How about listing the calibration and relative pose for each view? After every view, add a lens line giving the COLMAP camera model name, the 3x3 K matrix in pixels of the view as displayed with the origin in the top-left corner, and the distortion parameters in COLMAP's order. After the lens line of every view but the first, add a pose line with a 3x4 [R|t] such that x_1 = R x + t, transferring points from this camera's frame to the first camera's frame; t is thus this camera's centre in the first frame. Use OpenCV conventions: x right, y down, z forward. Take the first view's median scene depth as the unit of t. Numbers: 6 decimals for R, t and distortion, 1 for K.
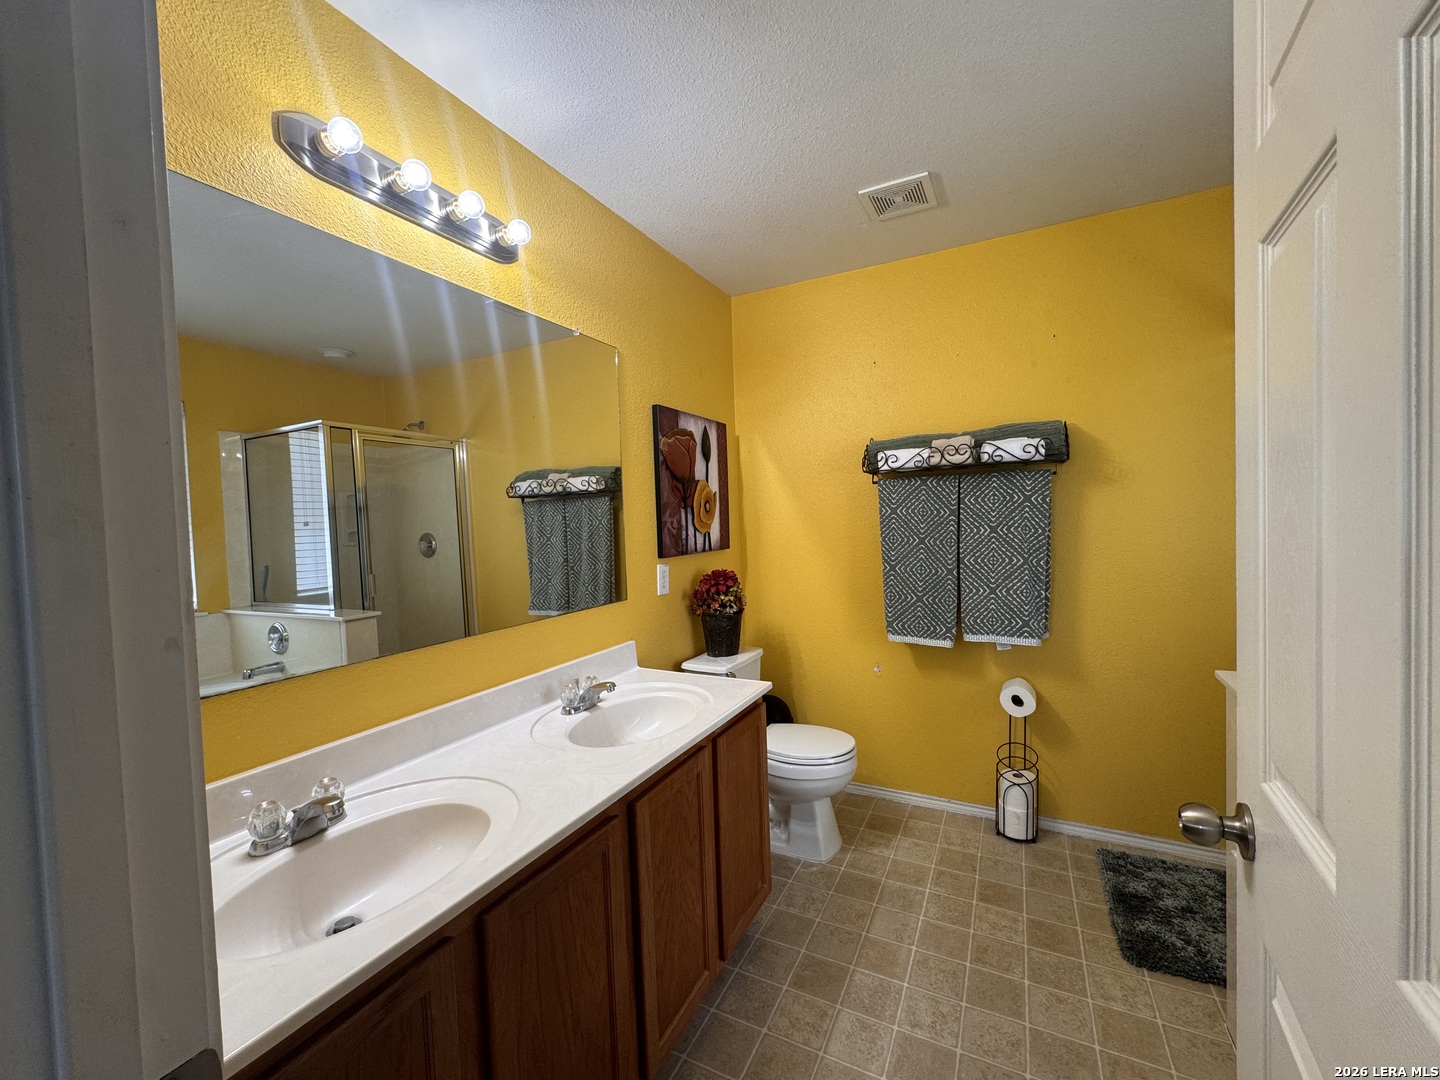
lens RADIAL K [[577.7, 0, 719.4], [0, 577.7, 538.5], [0, 0, 1]] dist [-0.008210, 0.000309]
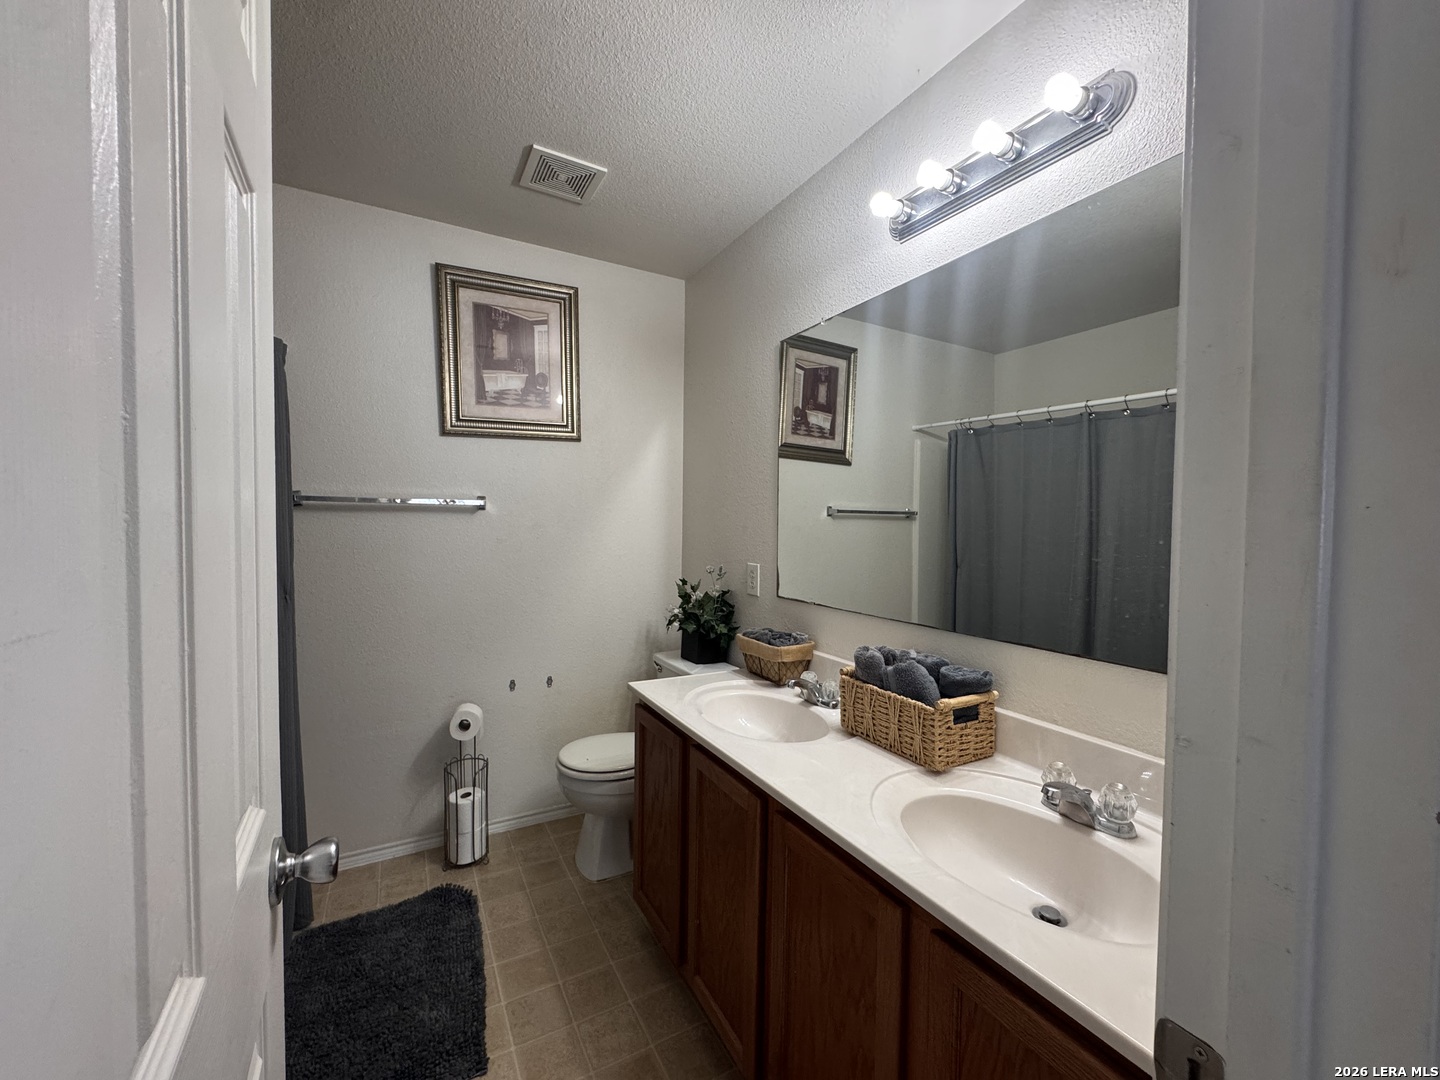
lens RADIAL K [[577.7, 0, 717.1], [0, 577.7, 544.8], [0, 0, 1]] dist [-0.008210, 0.000309]
pose [[-0.564901, 0.041459, -0.824117, 0.521071], [-0.029419, 0.997090, 0.070326, -0.039732], [0.824634, 0.063972, -0.562037, 1.054349]]
